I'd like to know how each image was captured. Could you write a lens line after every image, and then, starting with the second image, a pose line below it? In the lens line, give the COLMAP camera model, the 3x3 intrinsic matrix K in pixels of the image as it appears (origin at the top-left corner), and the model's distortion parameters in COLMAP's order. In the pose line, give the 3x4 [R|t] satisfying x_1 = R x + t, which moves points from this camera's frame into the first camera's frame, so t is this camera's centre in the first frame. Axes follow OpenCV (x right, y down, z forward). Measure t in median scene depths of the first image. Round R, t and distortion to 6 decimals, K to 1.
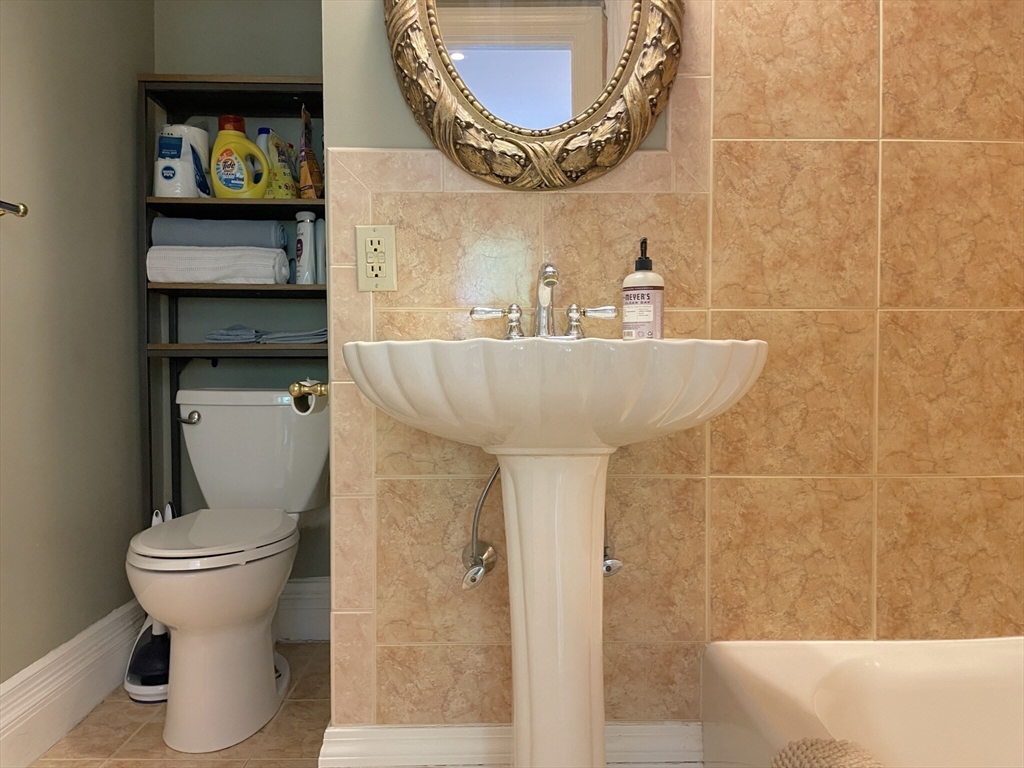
lens RADIAL K [[806.5, 0, 511.5], [0, 806.5, 404.1], [0, 0, 1]] dist [0.081201, -0.125067]
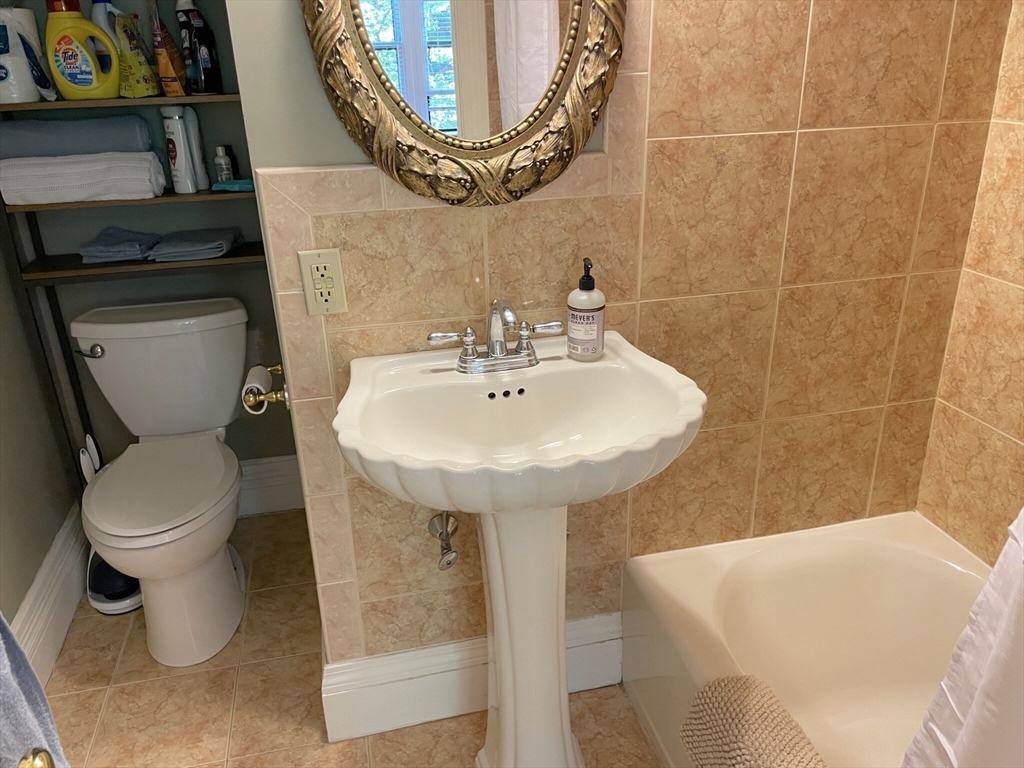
lens RADIAL K [[806.5, 0, 511.5], [0, 806.5, 404.1], [0, 0, 1]] dist [0.081201, -0.125067]
pose [[0.977370, -0.105231, 0.183505, -0.138343], [0.028498, 0.925079, 0.378704, -0.407296], [-0.209608, -0.364904, 0.907144, -0.002971]]
